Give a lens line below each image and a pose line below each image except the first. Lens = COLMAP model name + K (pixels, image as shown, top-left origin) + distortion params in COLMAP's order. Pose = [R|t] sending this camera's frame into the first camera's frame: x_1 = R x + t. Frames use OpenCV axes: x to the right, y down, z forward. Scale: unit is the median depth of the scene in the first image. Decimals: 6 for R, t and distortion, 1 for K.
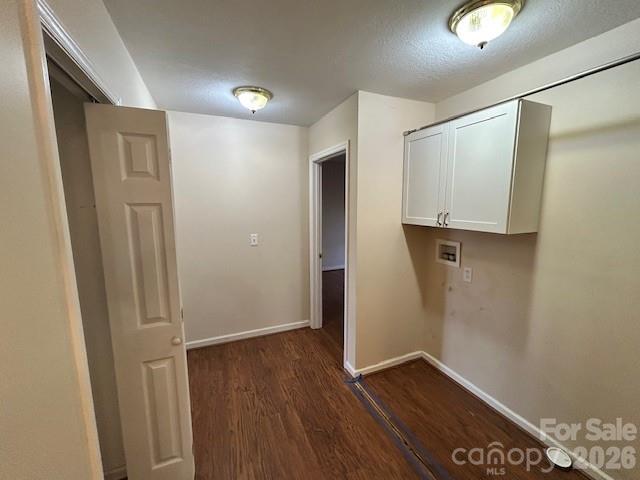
lens RADIAL K [[262.4, 0, 321.2], [0, 262.4, 235.6], [0, 0, 1]] dist [0.000421, 0.000022]
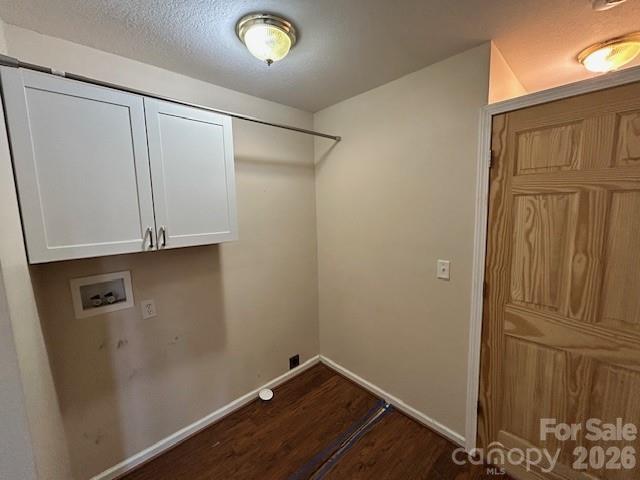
lens RADIAL K [[262.4, 0, 321.2], [0, 262.4, 235.6], [0, 0, 1]] dist [0.000421, 0.000022]
pose [[-0.339190, -0.090252, 0.936378, -0.291104], [0.148925, 0.977683, 0.148179, -0.092693], [-0.928855, 0.189711, -0.318180, 0.715506]]
